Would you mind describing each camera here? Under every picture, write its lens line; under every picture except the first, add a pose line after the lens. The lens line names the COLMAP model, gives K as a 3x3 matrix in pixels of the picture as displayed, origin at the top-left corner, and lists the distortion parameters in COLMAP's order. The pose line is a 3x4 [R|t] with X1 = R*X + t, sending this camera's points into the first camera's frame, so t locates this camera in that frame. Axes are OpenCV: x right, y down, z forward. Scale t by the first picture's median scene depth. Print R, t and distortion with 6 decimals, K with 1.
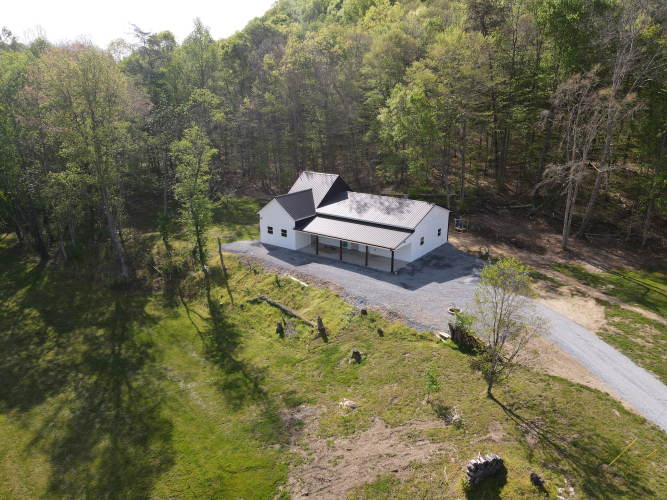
lens RADIAL K [[479.1, 0, 333.1], [0, 479.1, 246.4], [0, 0, 1]] dist [0.001953, 0.004516]
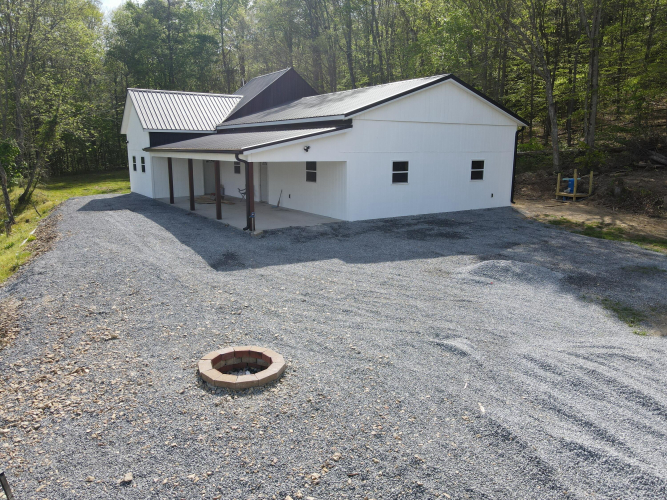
lens RADIAL K [[479.1, 0, 335.0], [0, 479.1, 248.8], [0, 0, 1]] dist [0.001953, 0.004516]
pose [[0.935425, 0.069547, -0.346616, 0.289646], [-0.102161, 0.991806, -0.076702, 0.084913], [0.338442, 0.107159, 0.934866, 0.703315]]
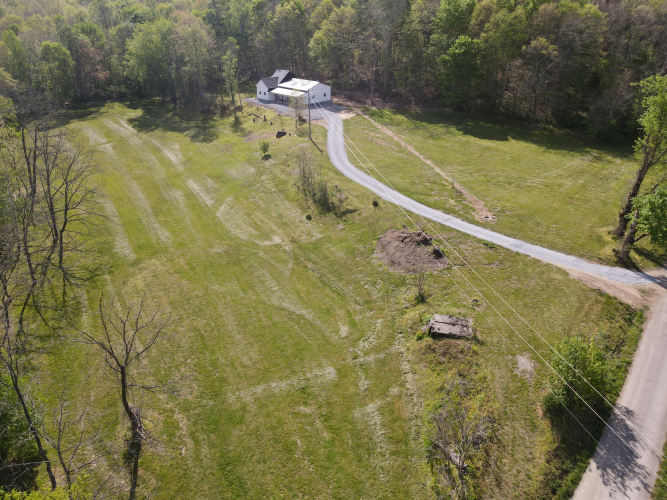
lens RADIAL K [[479.1, 0, 336.1], [0, 479.1, 254.5], [0, 0, 1]] dist [0.001953, 0.004516]
pose [[0.988786, 0.065248, -0.134334, 0.774887], [-0.039540, 0.981786, 0.185828, 0.372819], [0.144012, -0.178433, 0.973356, -1.834197]]
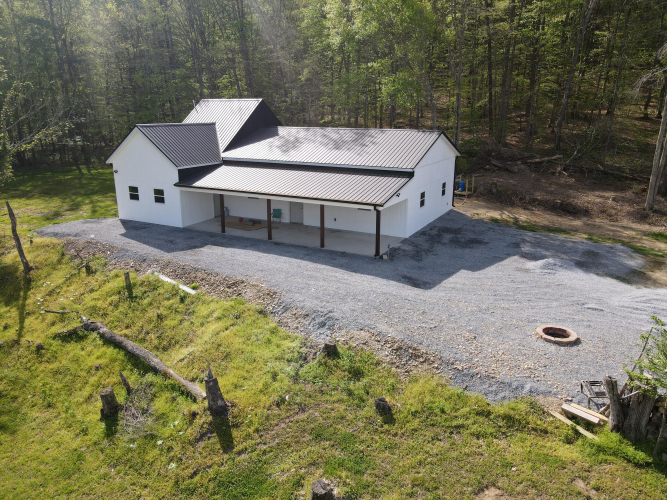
lens RADIAL K [[479.1, 0, 330.7], [0, 479.1, 249.3], [0, 0, 1]] dist [0.001953, 0.004516]
pose [[0.991013, -0.039247, 0.127875, 0.015437], [0.041589, 0.999012, -0.015689, 0.052221], [-0.127133, 0.020867, 0.991666, 0.524489]]
